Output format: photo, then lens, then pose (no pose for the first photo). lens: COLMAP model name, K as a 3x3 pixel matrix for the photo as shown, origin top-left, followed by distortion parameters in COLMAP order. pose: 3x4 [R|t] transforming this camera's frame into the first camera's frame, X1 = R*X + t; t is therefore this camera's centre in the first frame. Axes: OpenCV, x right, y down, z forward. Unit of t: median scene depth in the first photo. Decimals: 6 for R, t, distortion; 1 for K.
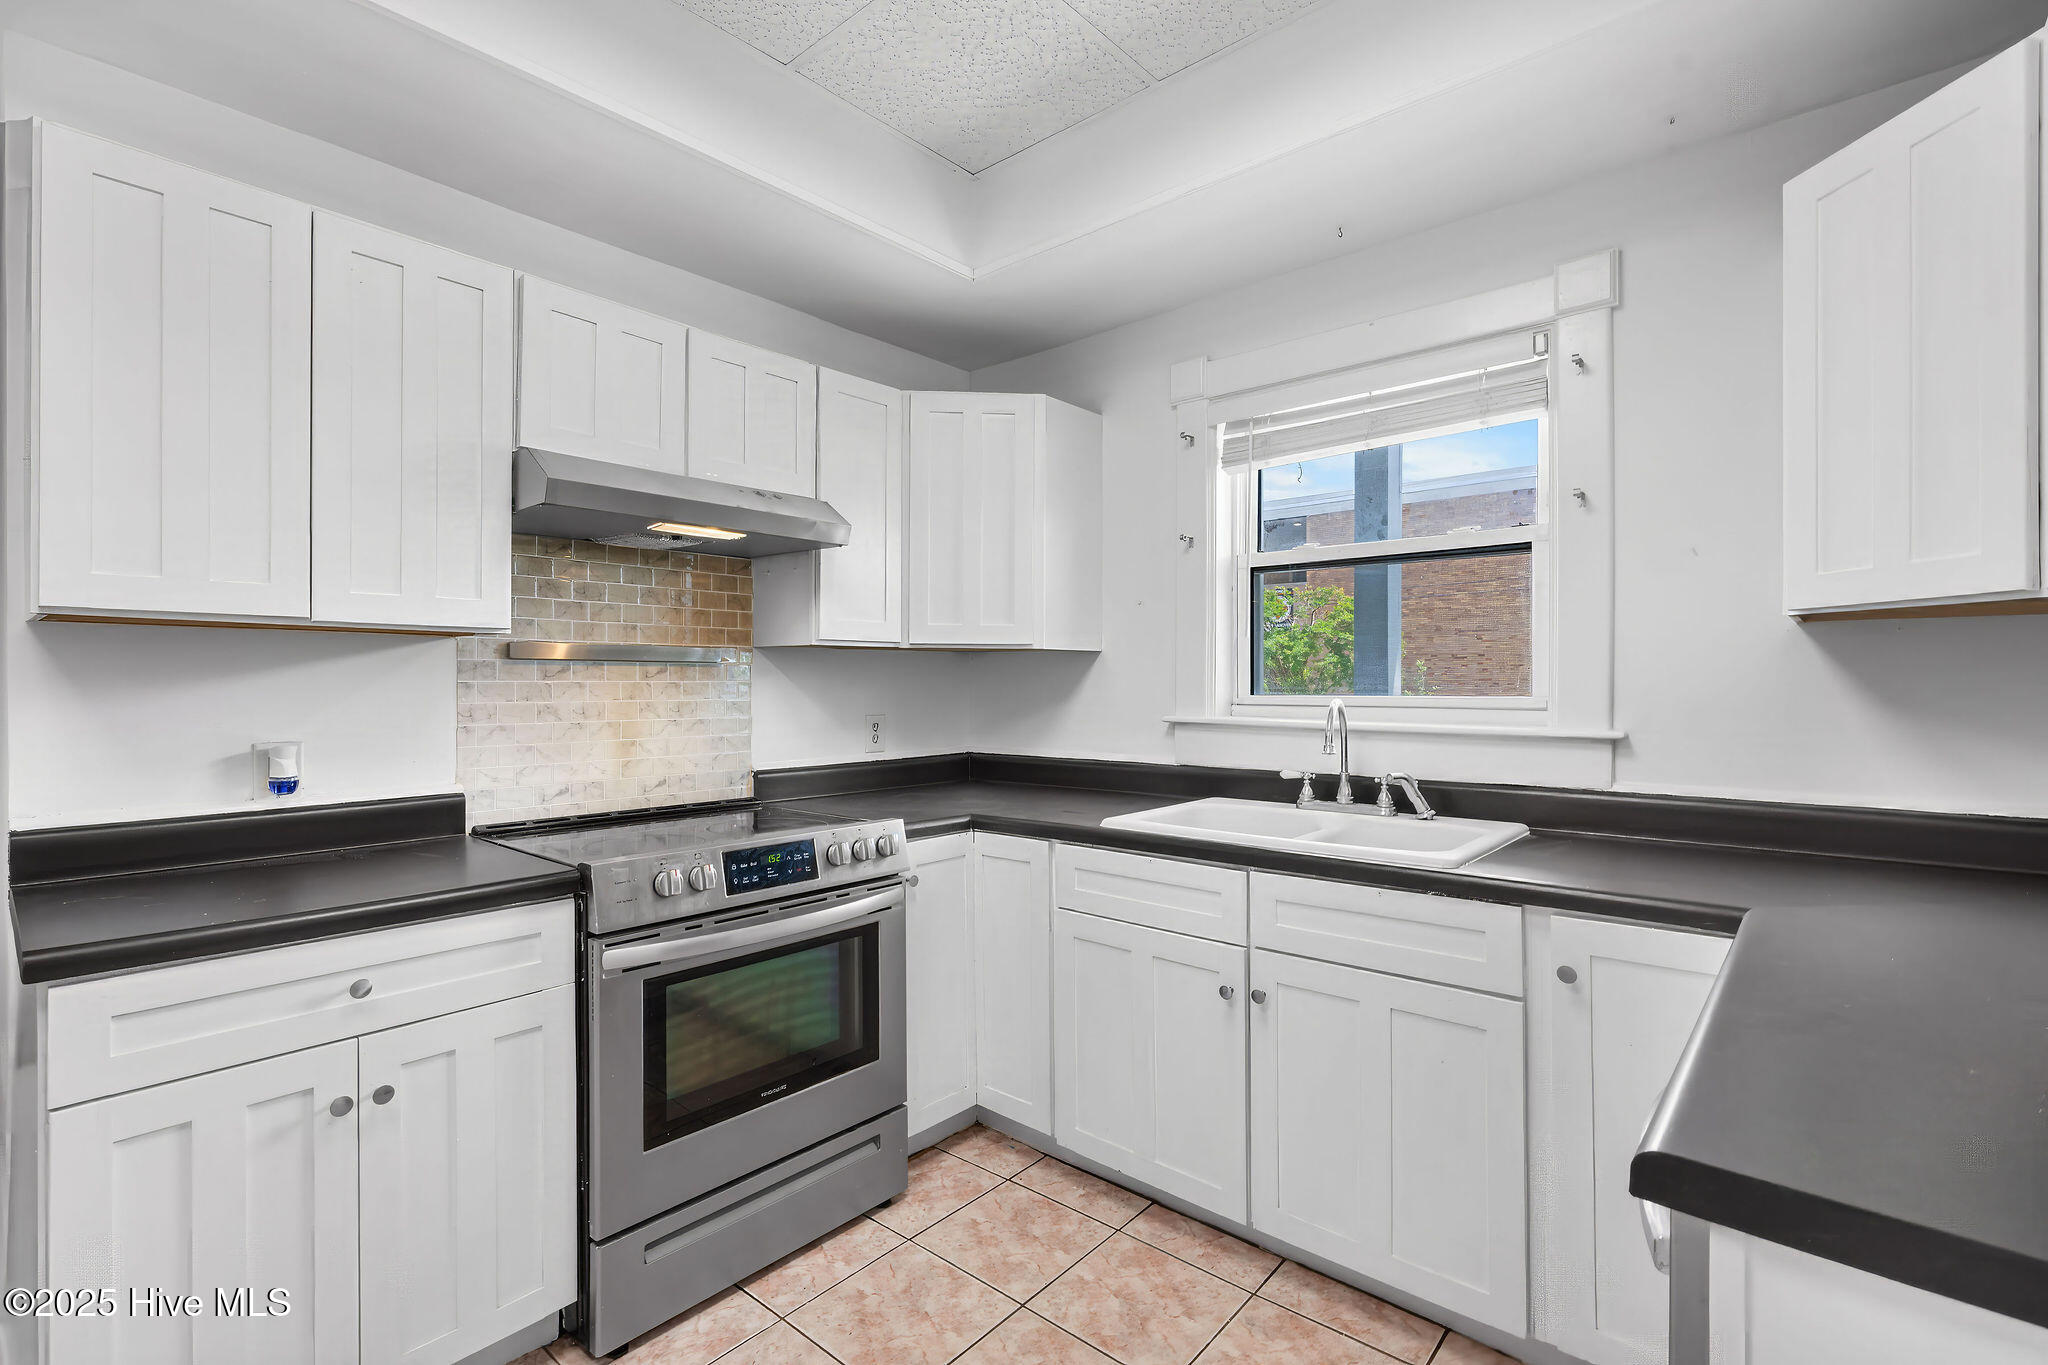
lens RADIAL K [[921.1, 0, 1015.6], [0, 921.1, 667.9], [0, 0, 1]] dist [-0.003622, 0.000231]
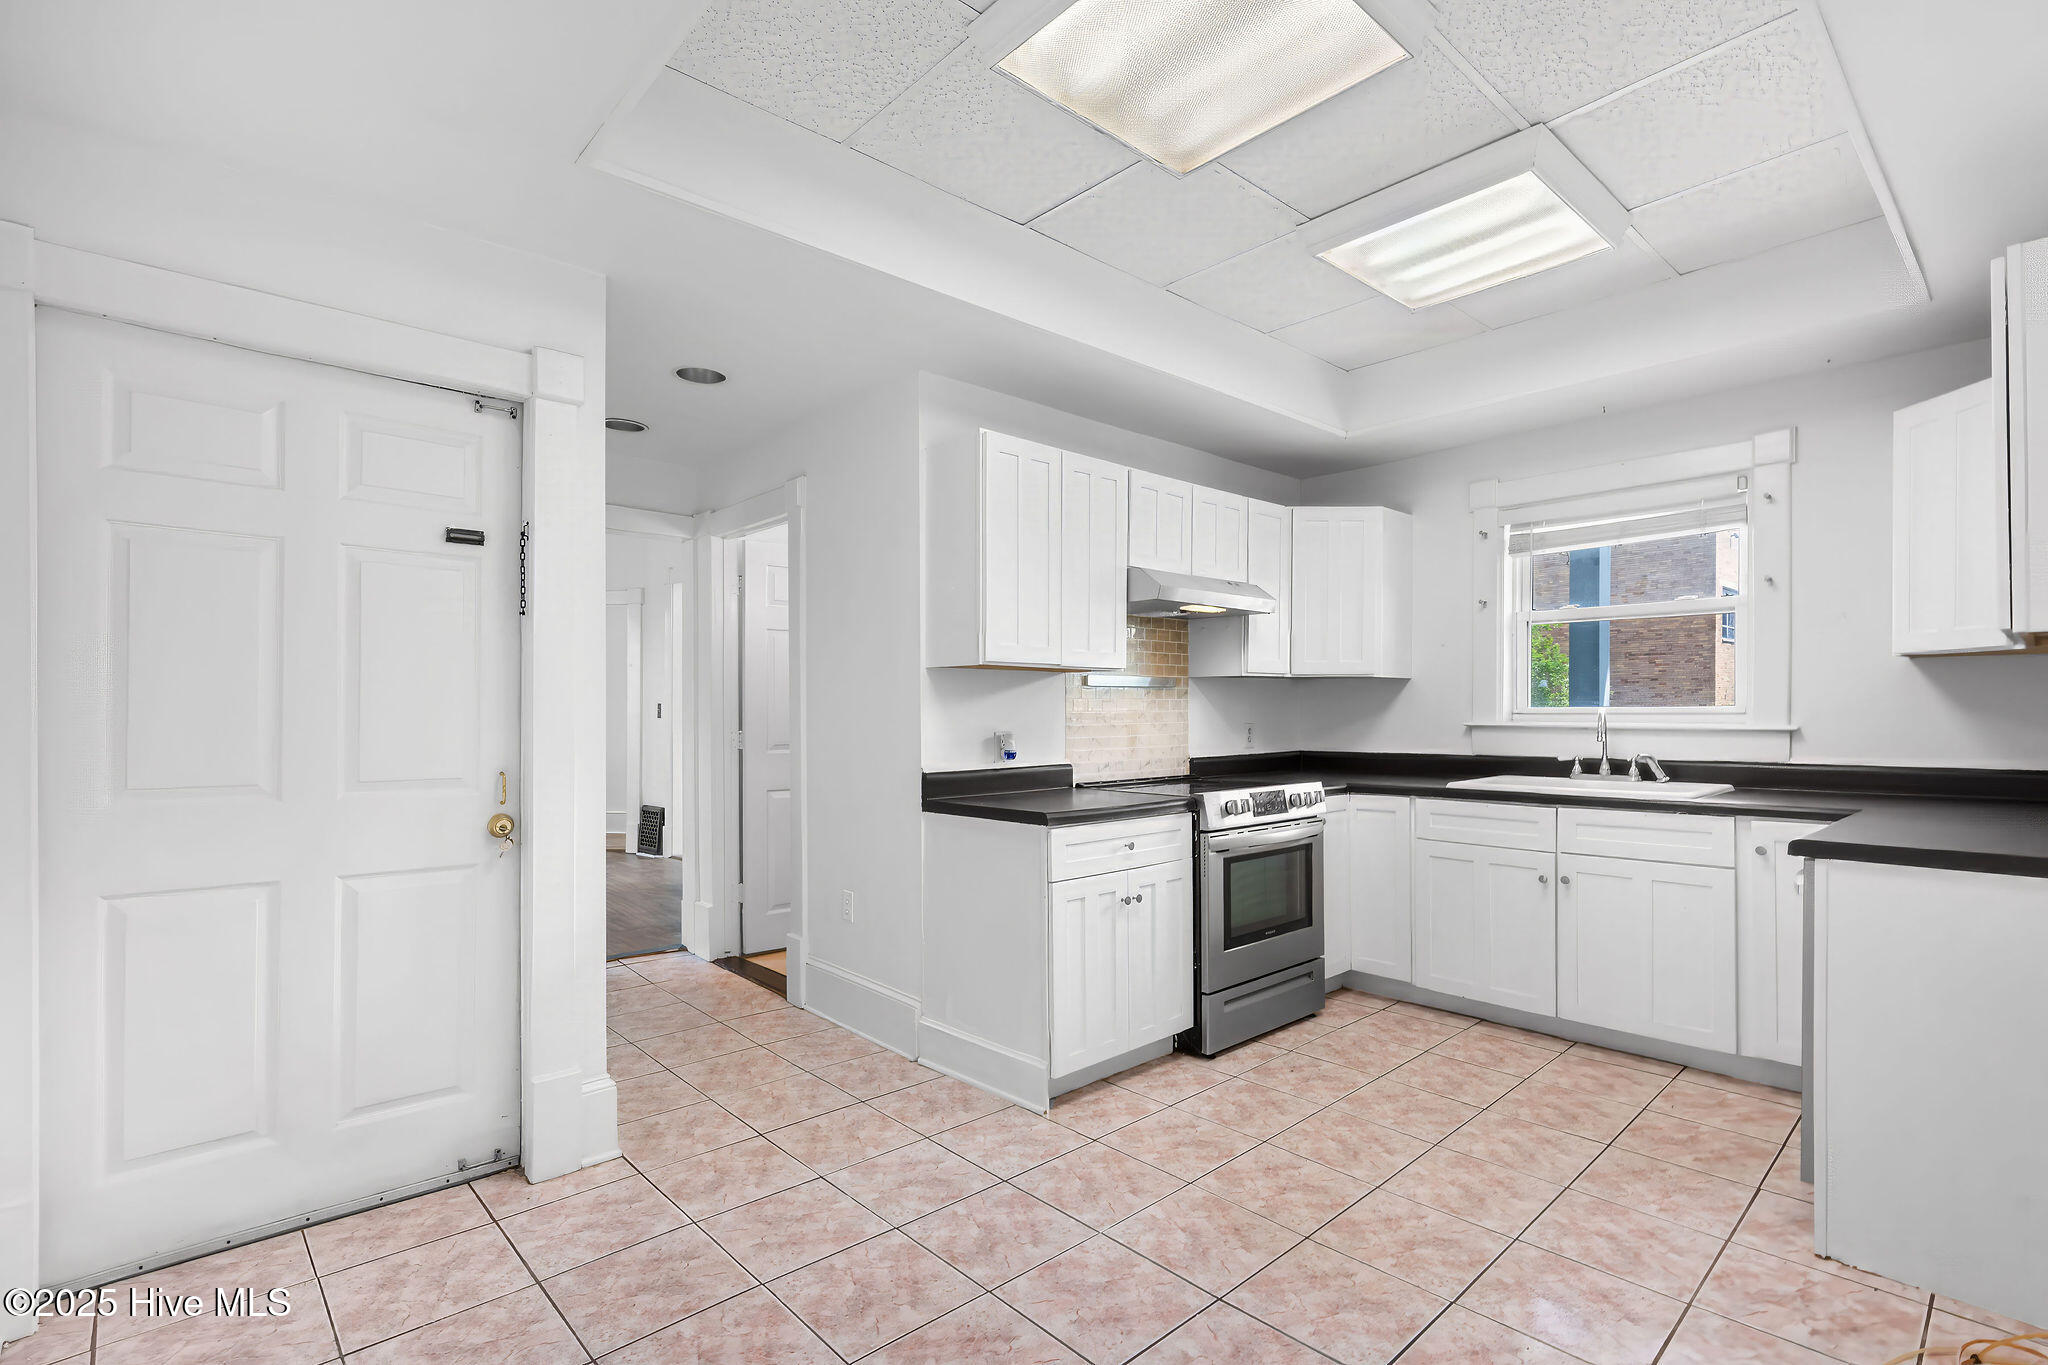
lens RADIAL K [[960.6, 0, 1018.0], [0, 960.6, 705.7], [0, 0, 1]] dist [-0.004224, -0.000132]
pose [[0.993704, -0.003657, -0.111981, -0.474113], [0.004886, 0.999931, 0.010704, 0.007488], [0.111934, -0.011184, 0.993653, -0.765188]]
